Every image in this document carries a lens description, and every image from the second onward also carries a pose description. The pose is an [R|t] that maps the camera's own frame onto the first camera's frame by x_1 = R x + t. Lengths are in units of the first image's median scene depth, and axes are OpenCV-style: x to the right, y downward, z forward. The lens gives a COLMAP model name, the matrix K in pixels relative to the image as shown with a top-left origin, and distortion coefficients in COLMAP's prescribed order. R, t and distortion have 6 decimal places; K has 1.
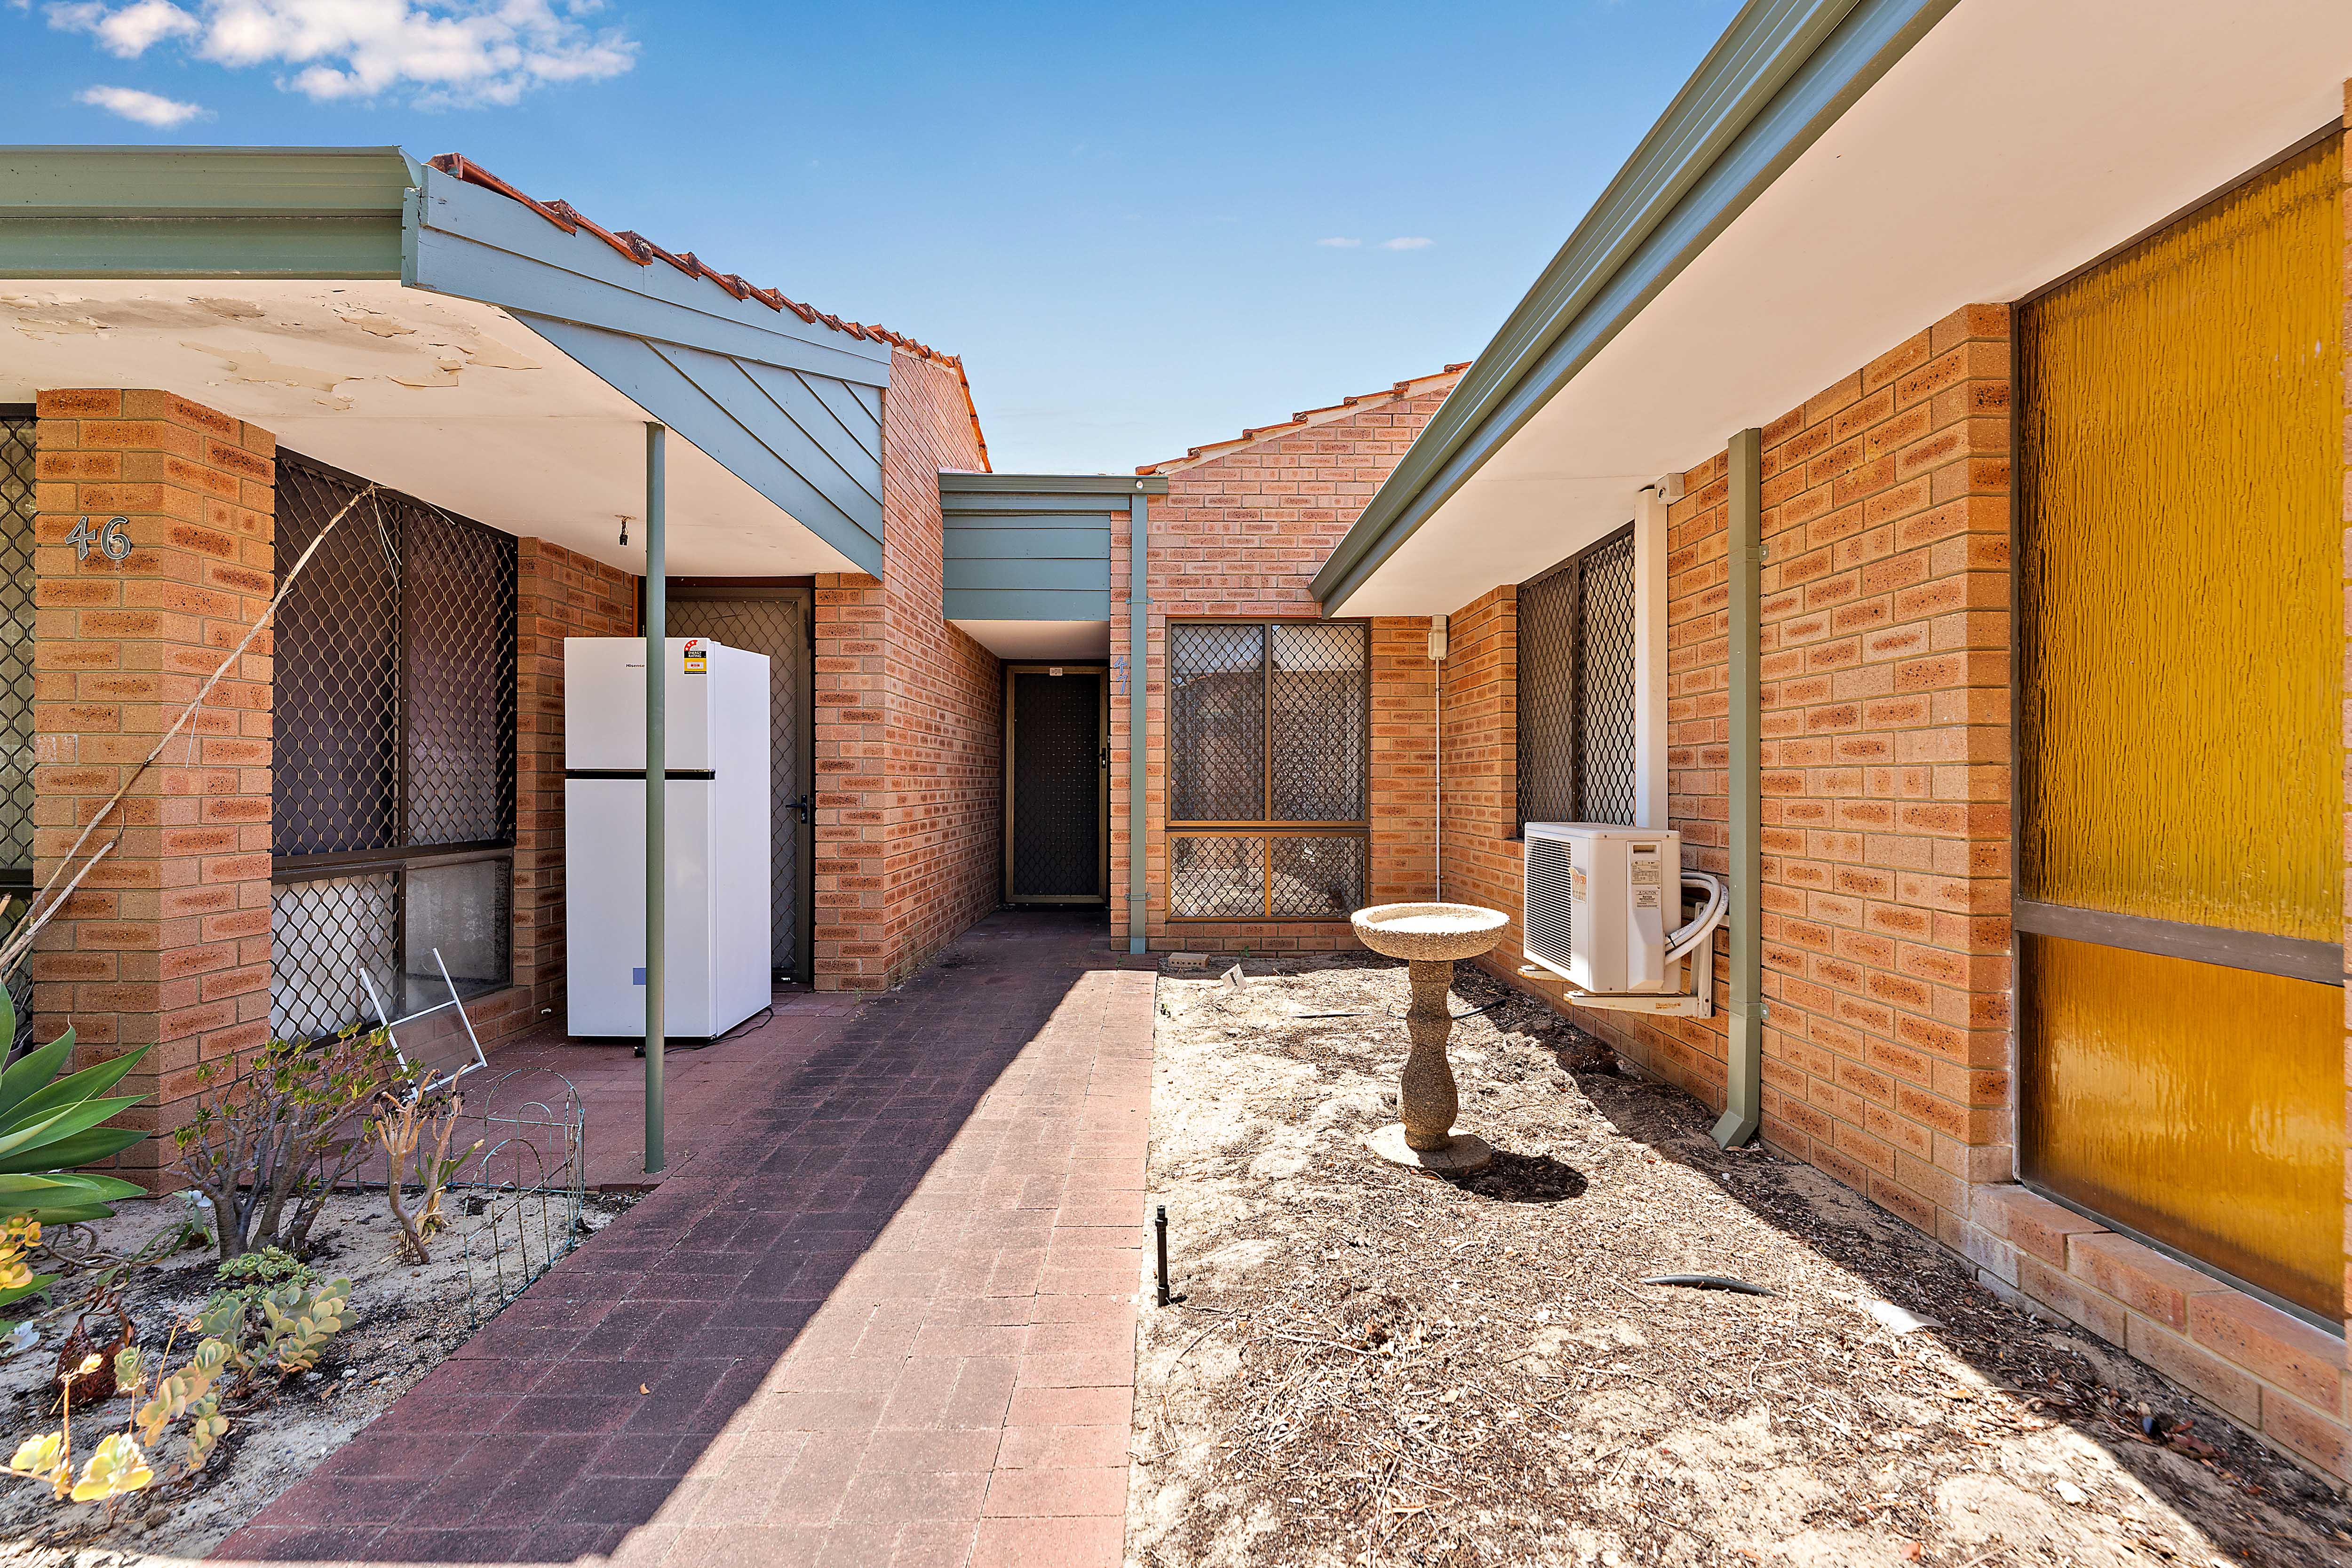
lens RADIAL K [[1029.6, 0, 1179.8], [0, 1029.6, 781.0], [0, 0, 1]] dist [-0.002541, -0.000437]
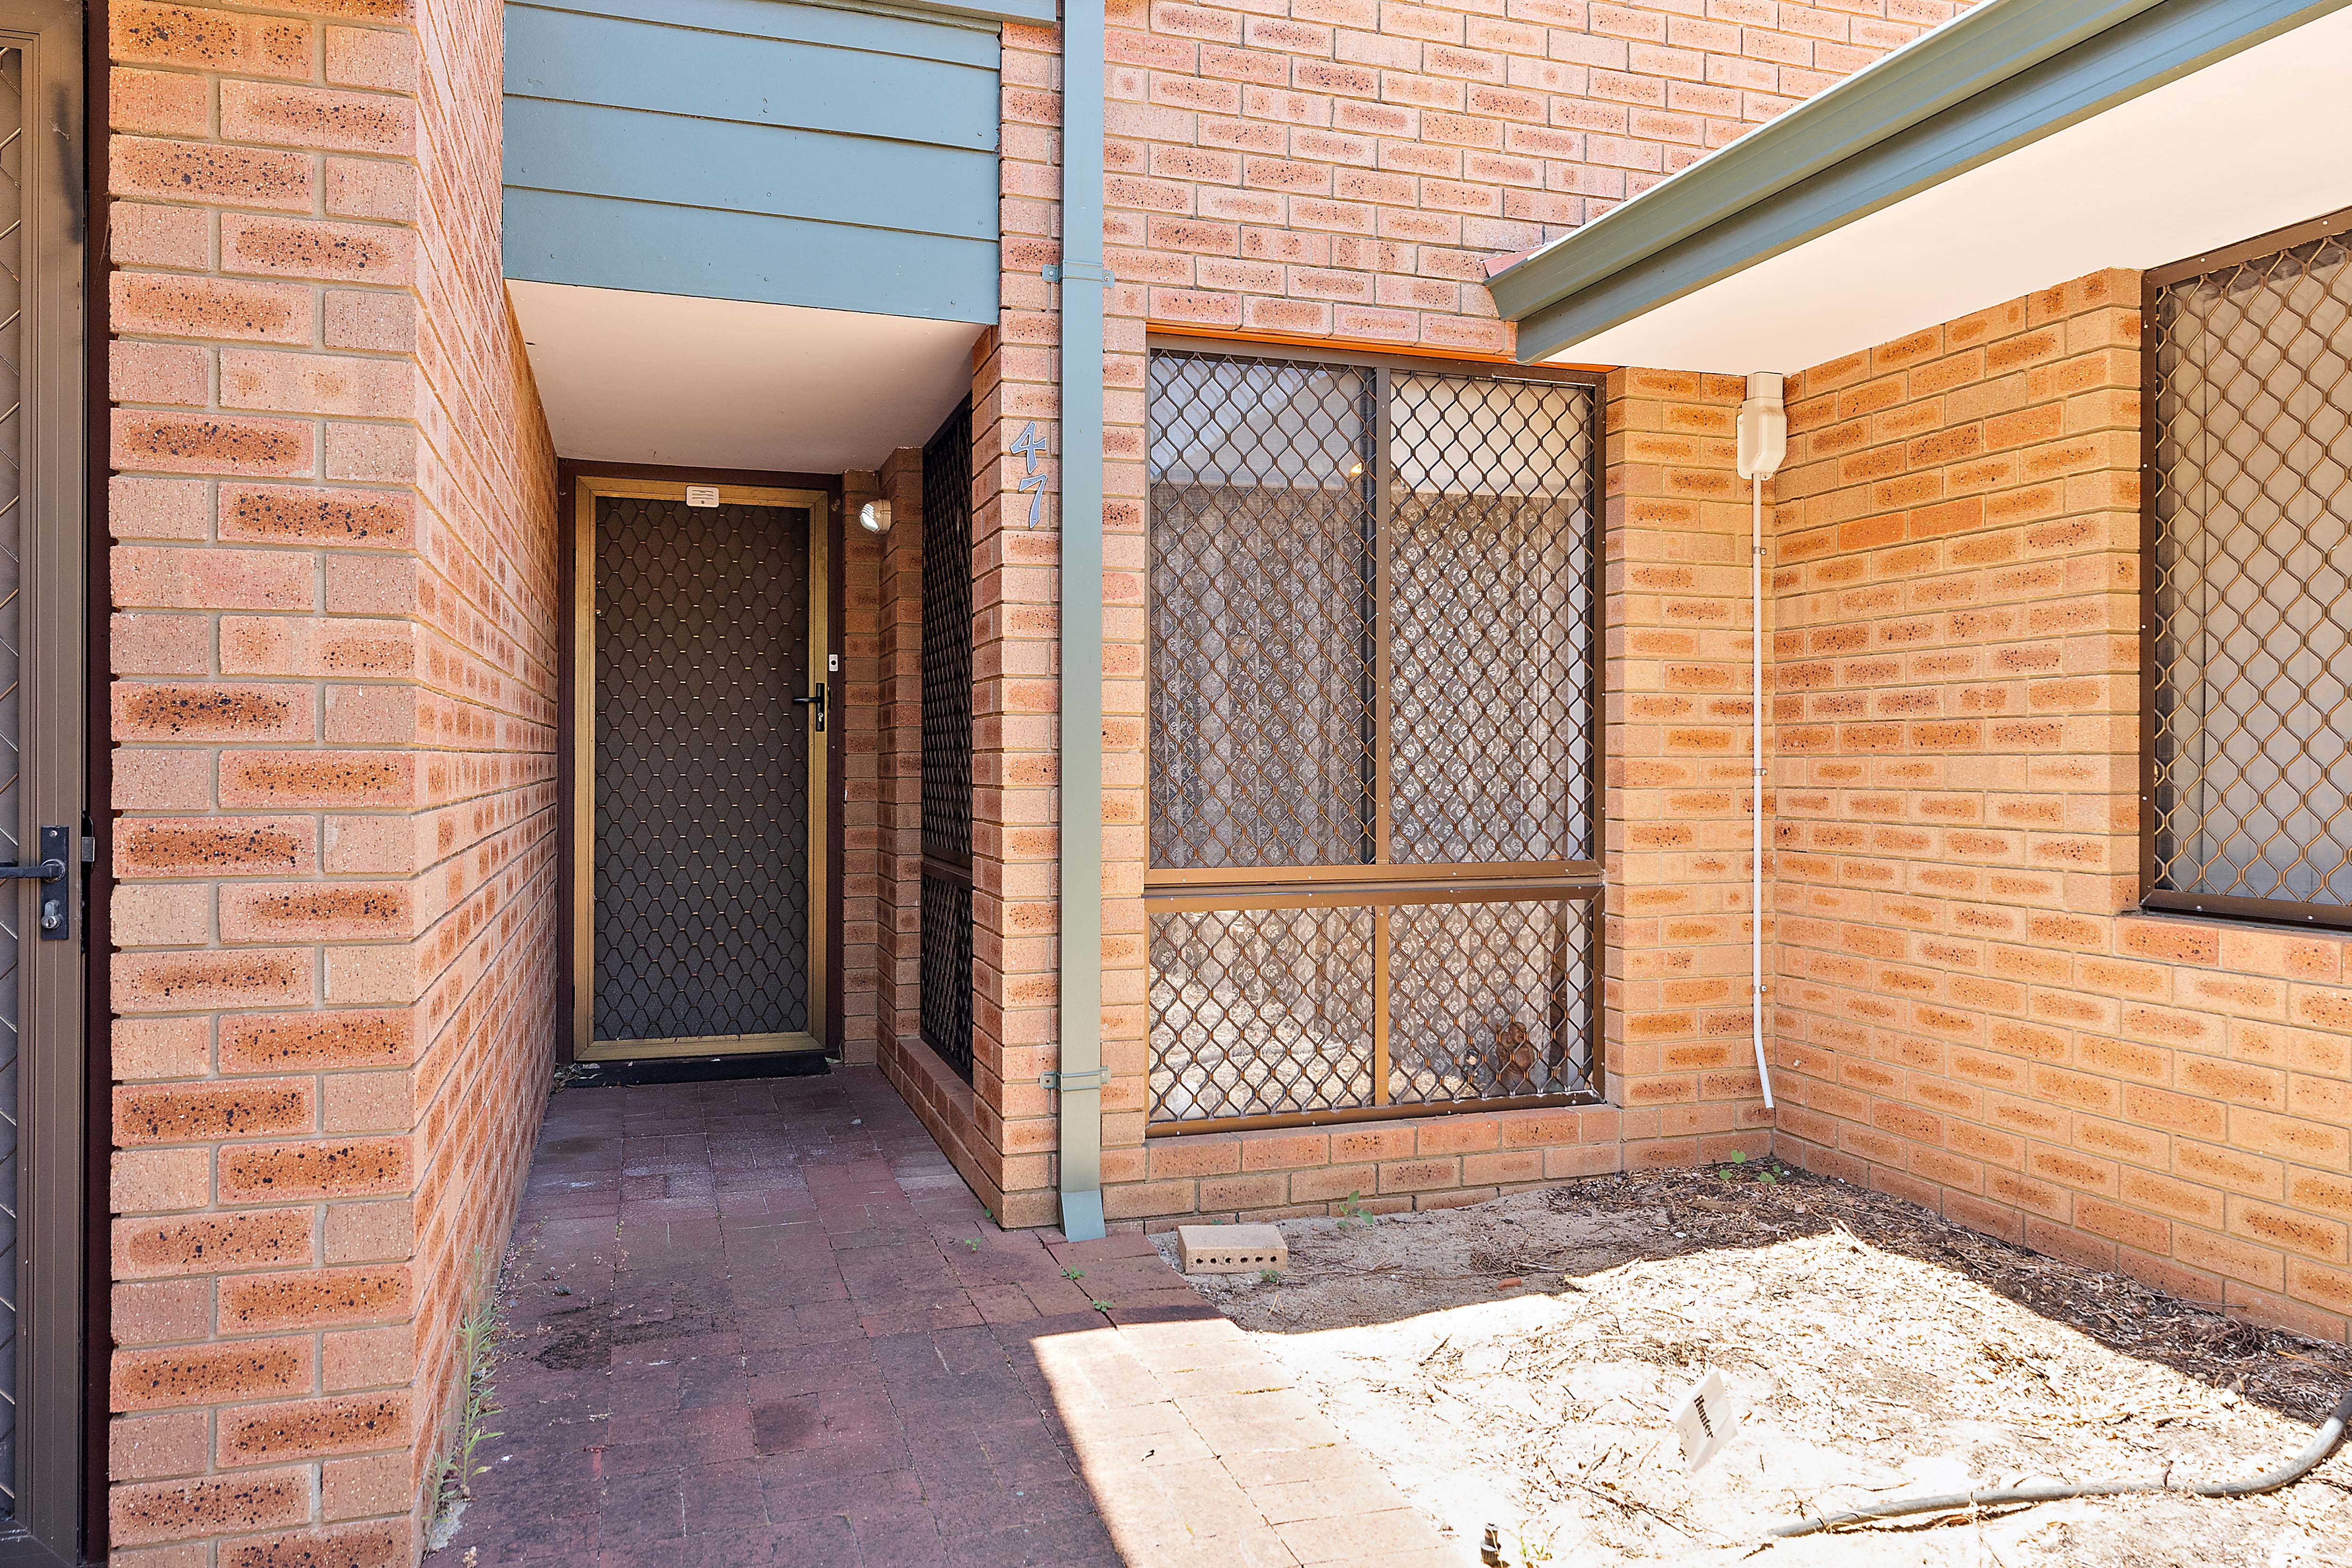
lens RADIAL K [[1606.5, 0, 1175.1], [0, 1606.5, 765.8], [0, 0, 1]] dist [0.002564, -0.002137]
pose [[0.954045, -0.000334, 0.299663, -0.178522], [-0.001569, 0.999980, 0.006111, -0.003259], [-0.299659, -0.006301, 0.954026, 0.438683]]
